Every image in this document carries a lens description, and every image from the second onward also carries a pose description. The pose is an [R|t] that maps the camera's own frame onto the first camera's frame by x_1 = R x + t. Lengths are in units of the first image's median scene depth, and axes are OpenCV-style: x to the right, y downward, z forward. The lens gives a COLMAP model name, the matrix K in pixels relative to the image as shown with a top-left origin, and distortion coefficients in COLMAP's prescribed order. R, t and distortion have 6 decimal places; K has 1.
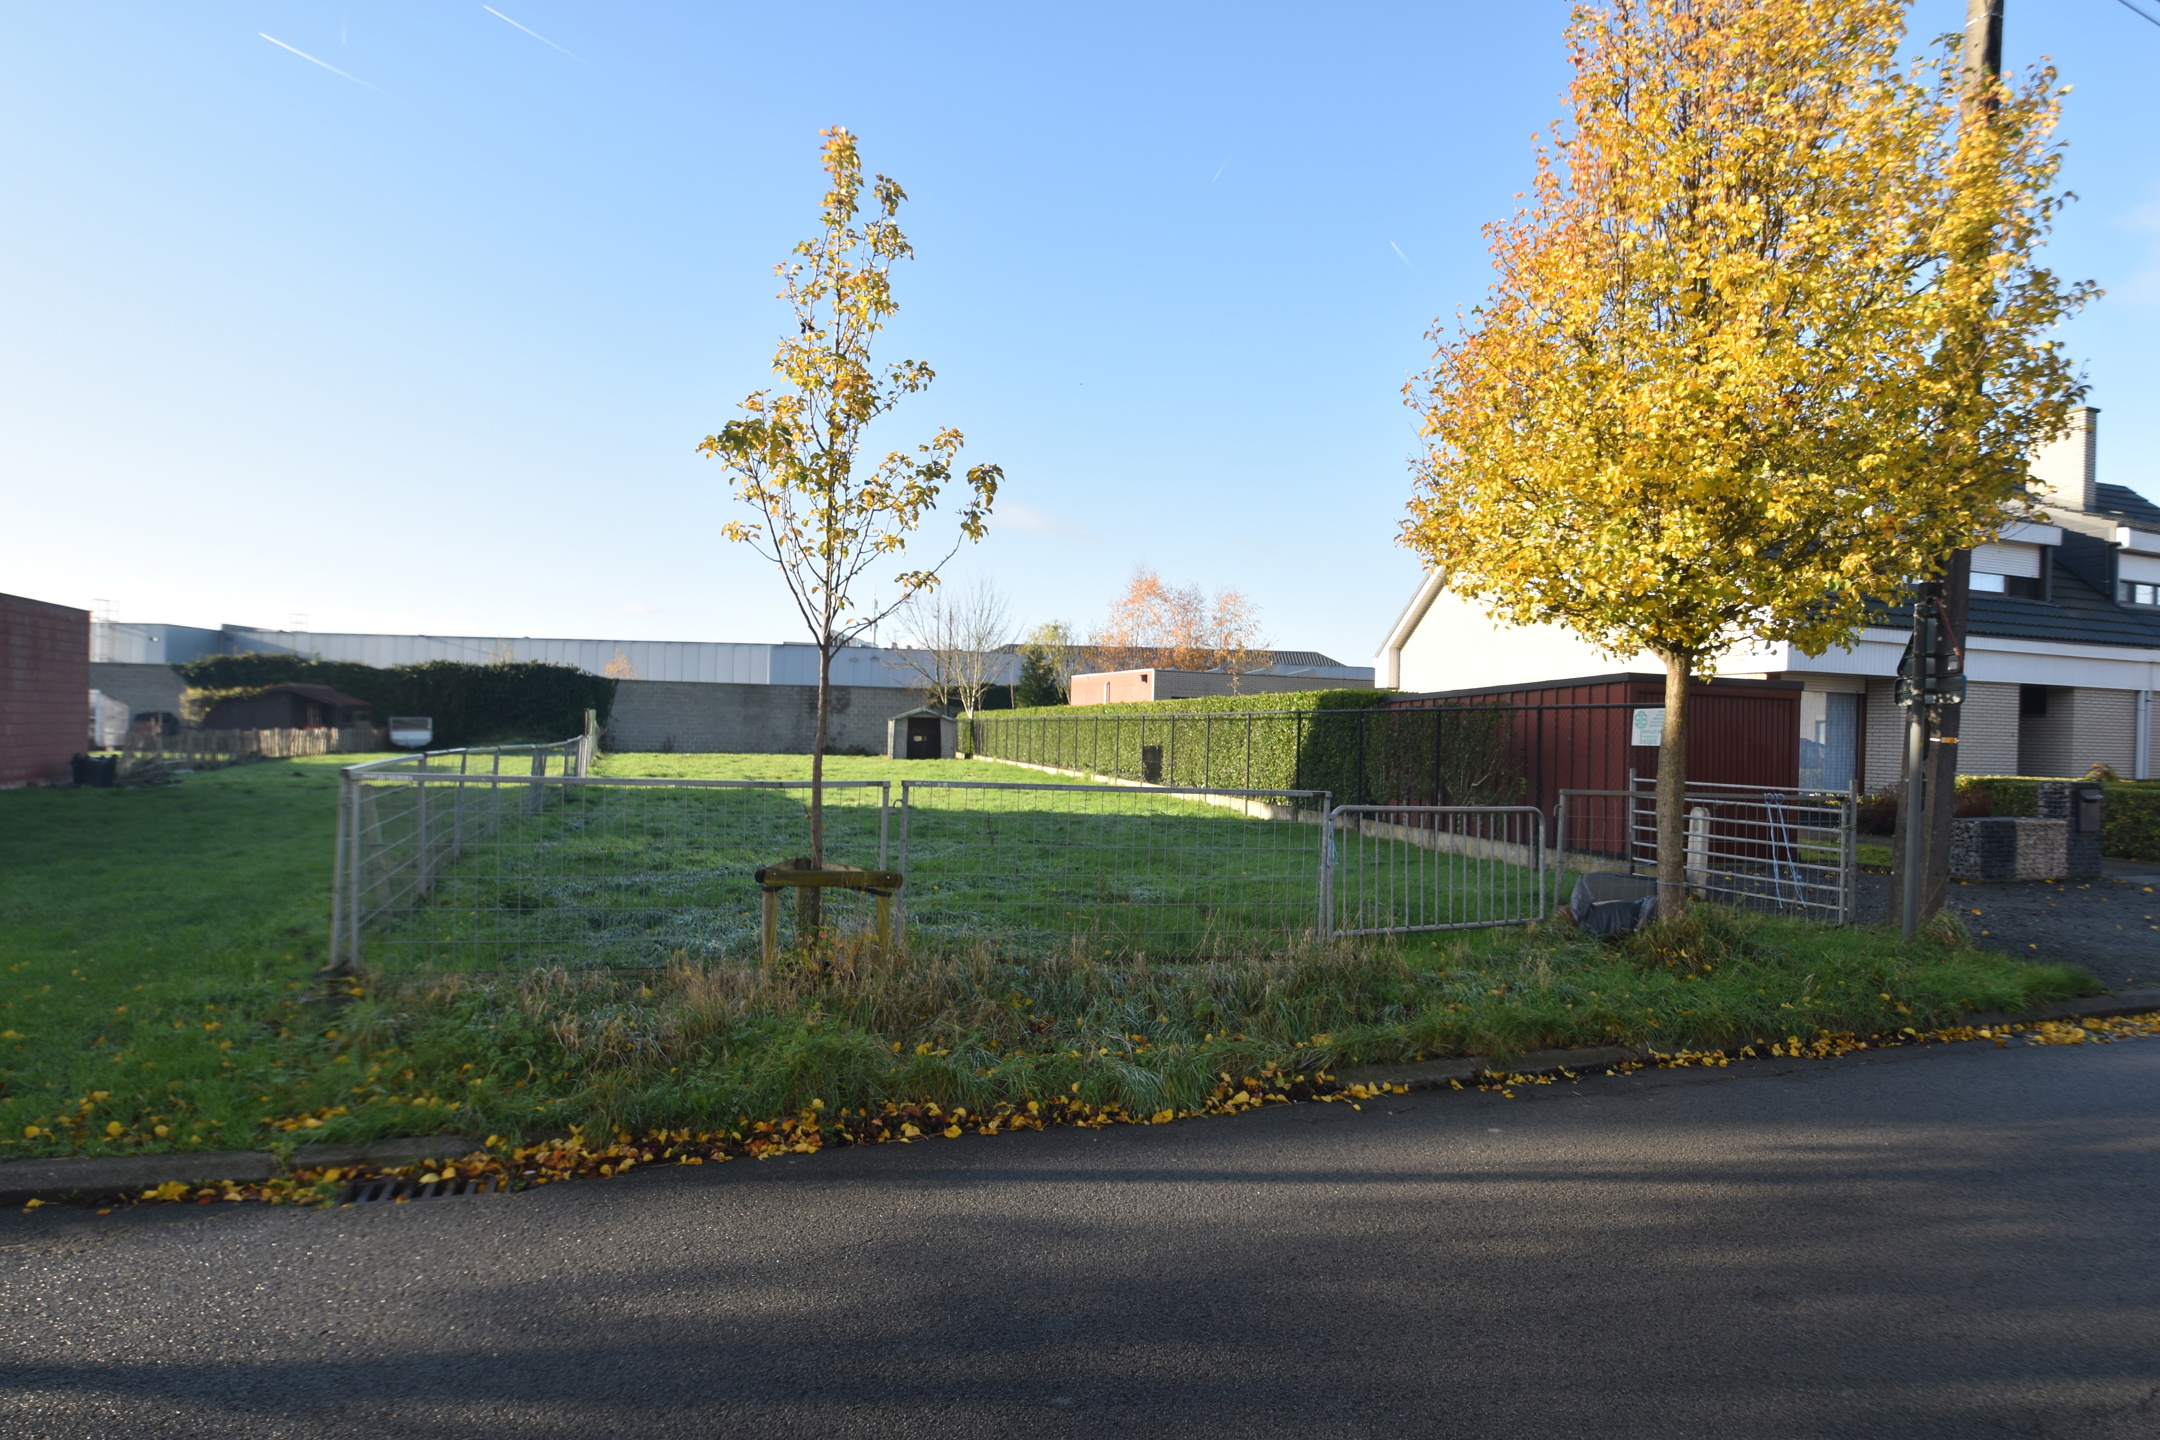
lens RADIAL K [[1206.3, 0, 1080.0], [0, 1206.3, 720.0], [0, 0, 1]] dist [-0.004774, -0.000512]
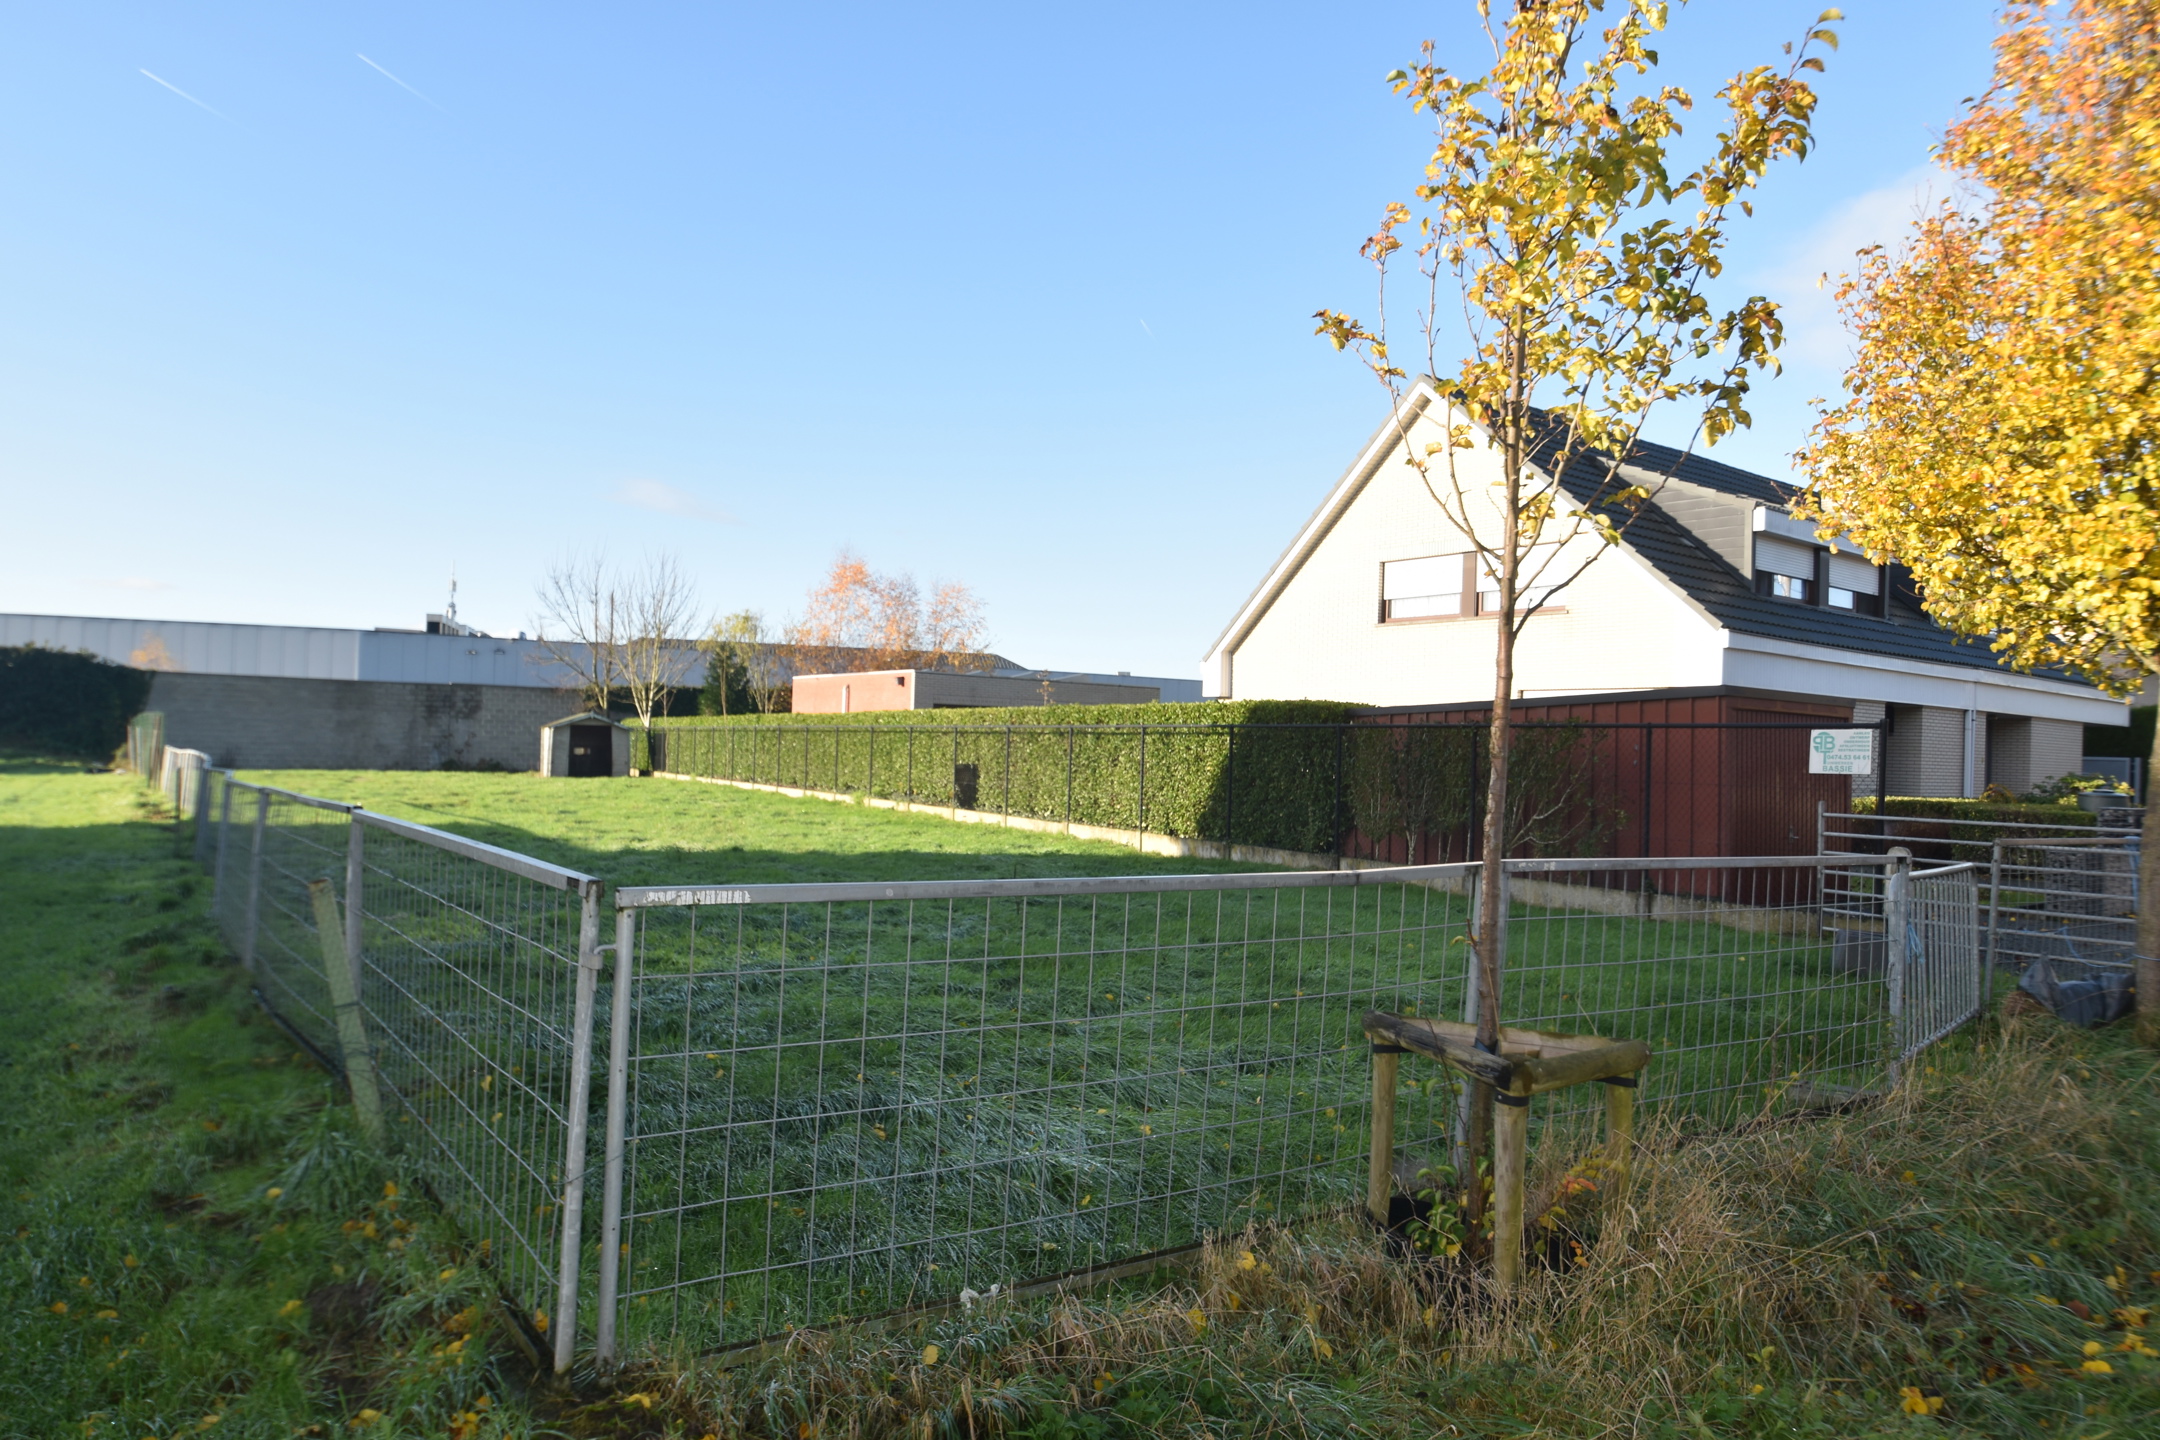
lens RADIAL K [[1347.9, 0, 1080.5], [0, 1347.9, 663.3], [0, 0, 1]] dist [-0.018388, -0.000451]
pose [[0.963151, 0.019010, 0.268289, -0.055352], [-0.006074, 0.998782, -0.048964, -0.001330], [-0.268893, 0.045530, 0.962093, 0.044533]]
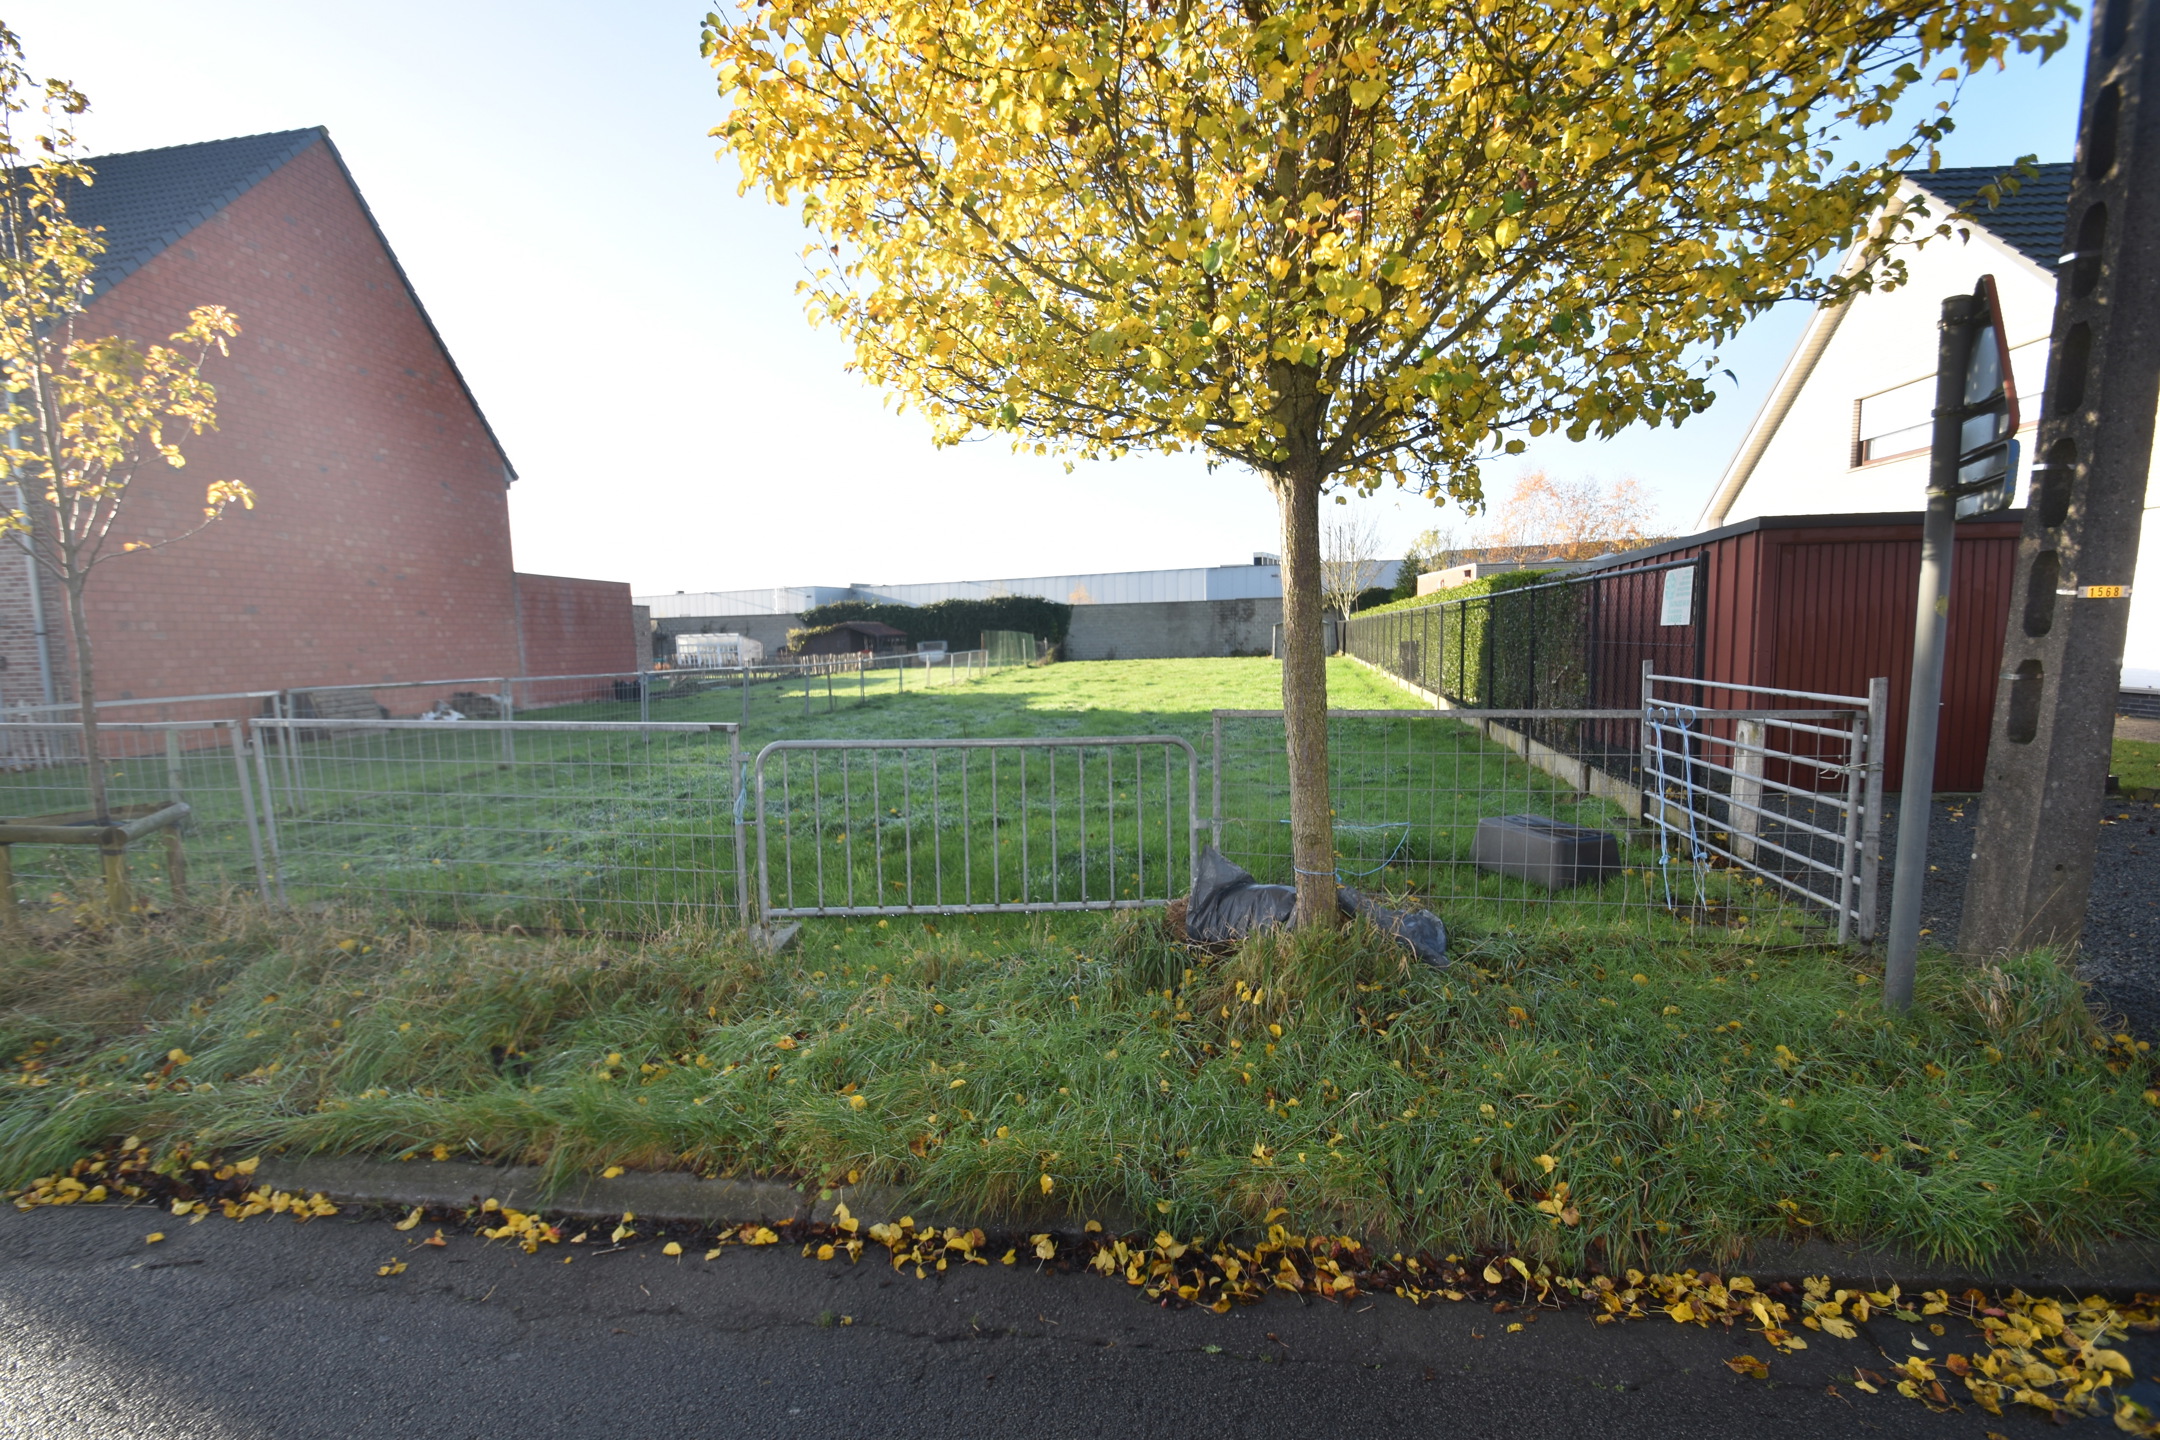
lens RADIAL K [[957.0, 0, 1043.5], [0, 957.0, 706.5], [0, 0, 1]] dist [-0.000629, 0.000025]
pose [[0.883646, -0.013106, -0.467972, 0.080787], [0.051755, 0.996216, 0.069826, 0.002142], [0.465286, -0.085921, 0.880980, 0.071738]]
